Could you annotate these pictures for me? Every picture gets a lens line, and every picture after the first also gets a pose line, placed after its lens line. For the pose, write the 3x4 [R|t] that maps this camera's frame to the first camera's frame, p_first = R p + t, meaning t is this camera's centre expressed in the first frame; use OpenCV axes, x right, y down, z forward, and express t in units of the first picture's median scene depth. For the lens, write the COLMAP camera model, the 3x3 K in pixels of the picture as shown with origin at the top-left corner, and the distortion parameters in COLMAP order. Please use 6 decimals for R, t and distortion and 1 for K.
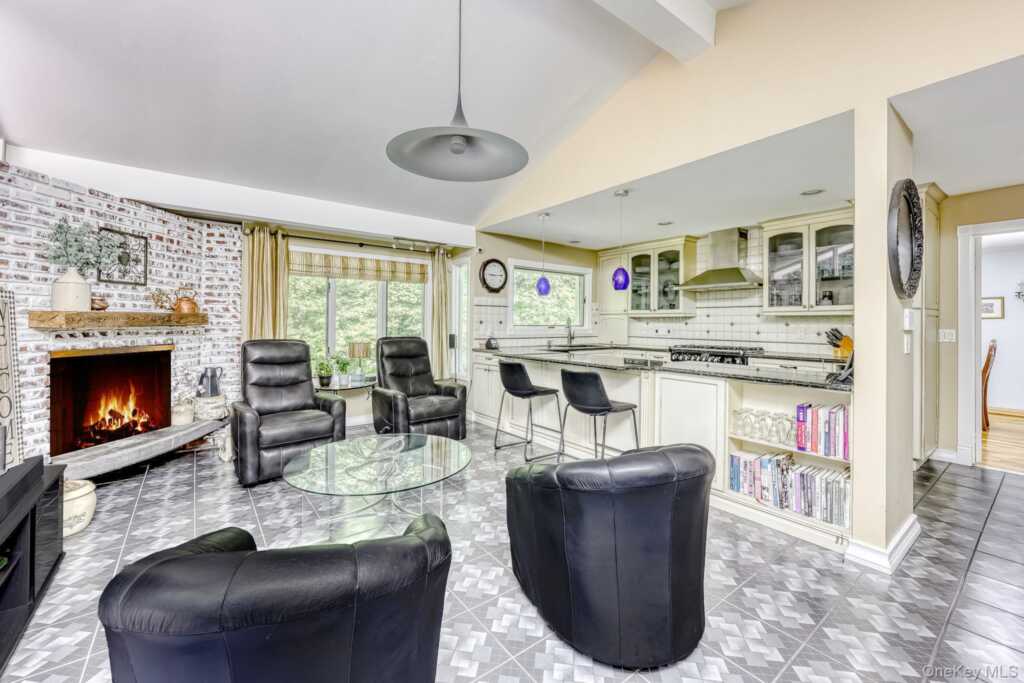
lens RADIAL K [[419.9, 0, 517.0], [0, 419.9, 318.8], [0, 0, 1]] dist [0.000365, -0.000024]
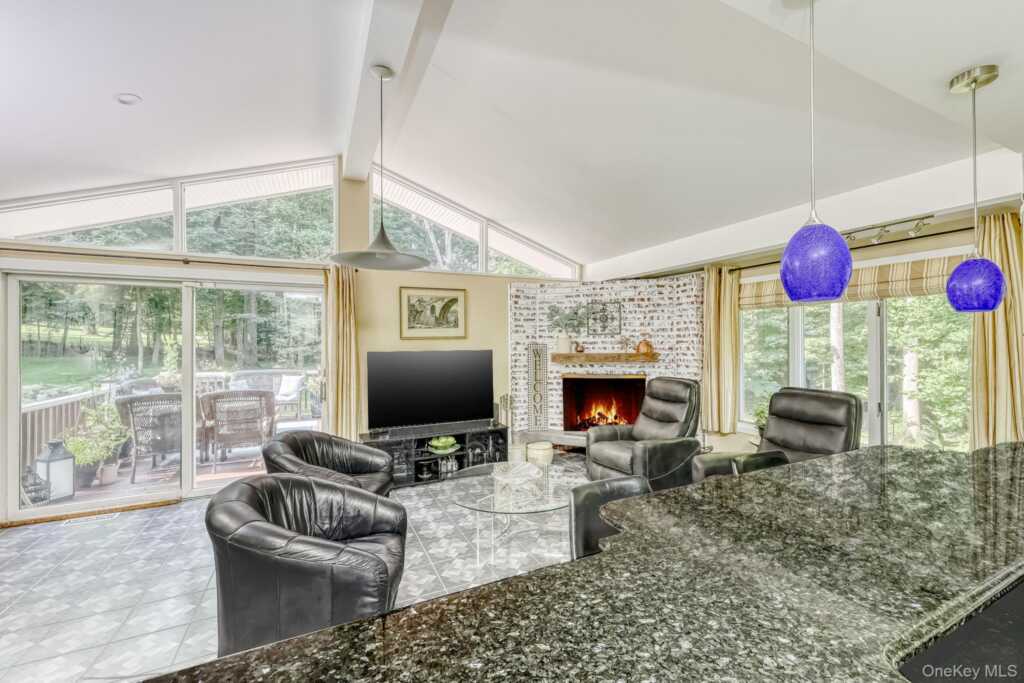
lens RADIAL K [[419.9, 0, 514.5], [0, 419.9, 345.4], [0, 0, 1]] dist [0.000365, -0.000024]
pose [[-0.211457, -0.000888, -0.977387, 0.621315], [0.012296, 0.999918, -0.003569, -0.037004], [0.977310, -0.012773, -0.211429, 0.906655]]
